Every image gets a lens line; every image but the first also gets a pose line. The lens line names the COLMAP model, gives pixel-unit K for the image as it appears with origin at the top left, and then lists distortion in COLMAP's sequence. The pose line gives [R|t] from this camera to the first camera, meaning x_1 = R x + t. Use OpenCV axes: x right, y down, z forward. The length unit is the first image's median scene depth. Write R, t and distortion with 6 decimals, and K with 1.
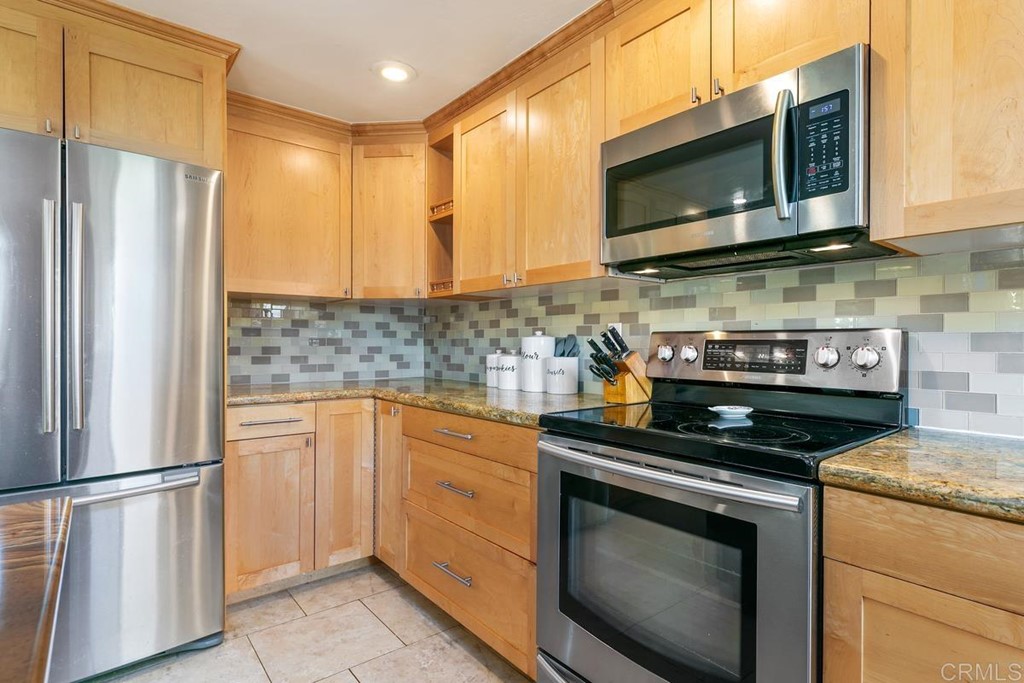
lens RADIAL K [[517.2, 0, 512.0], [0, 517.2, 341.5], [0, 0, 1]] dist [0.003815, 0.001167]
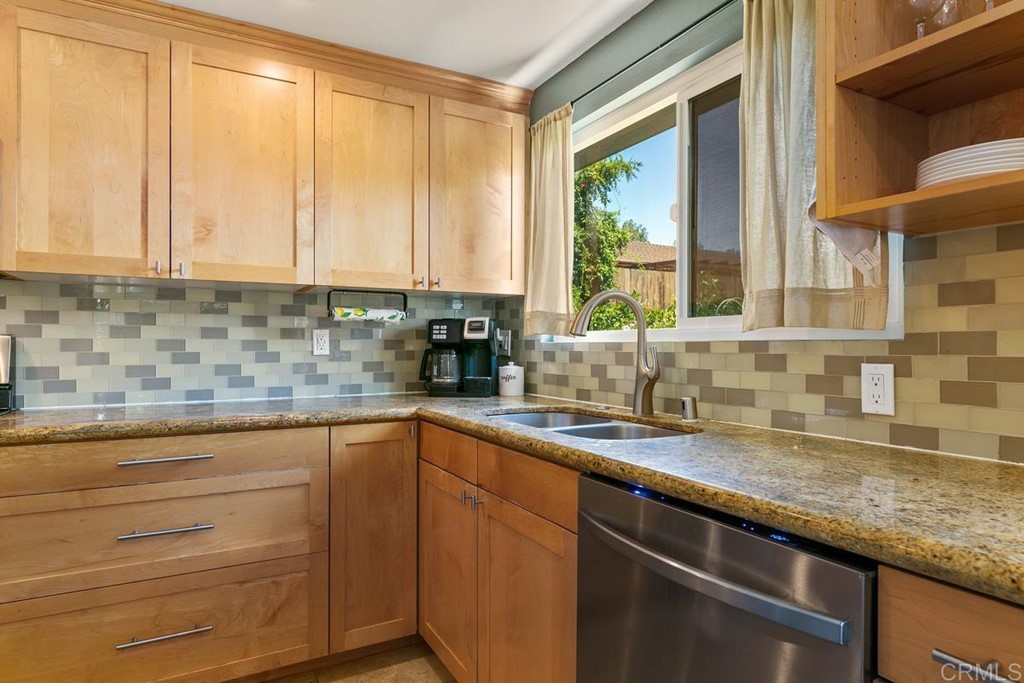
lens RADIAL K [[585.5, 0, 512.0], [0, 585.5, 341.5], [0, 0, 1]] dist [0.001079, 0.000316]
pose [[0.187202, 0.004054, 0.982313, -0.419194], [0.001913, 0.999988, -0.004492, 0.000409], [-0.982320, 0.002720, 0.187192, -0.469961]]
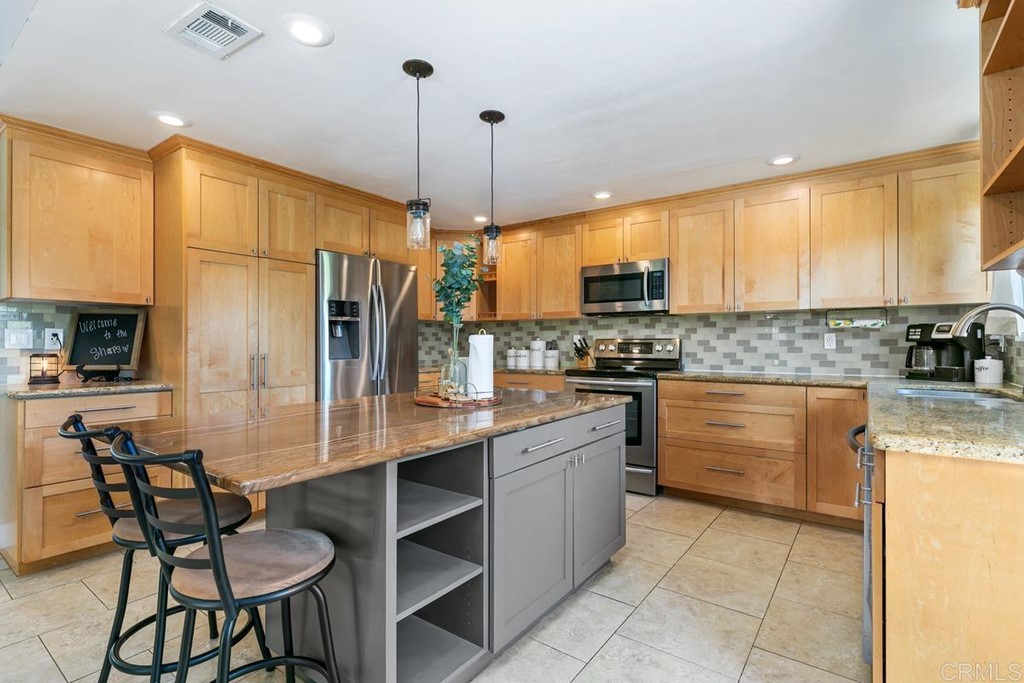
lens RADIAL K [[493.7, 0, 512.0], [0, 493.7, 341.5], [0, 0, 1]] dist [0.015514, -0.017924]
pose [[0.967803, -0.000238, 0.251708, -0.901756], [0.001434, 0.999989, -0.004570, 0.003896], [-0.251704, 0.004784, 0.967792, -1.500985]]
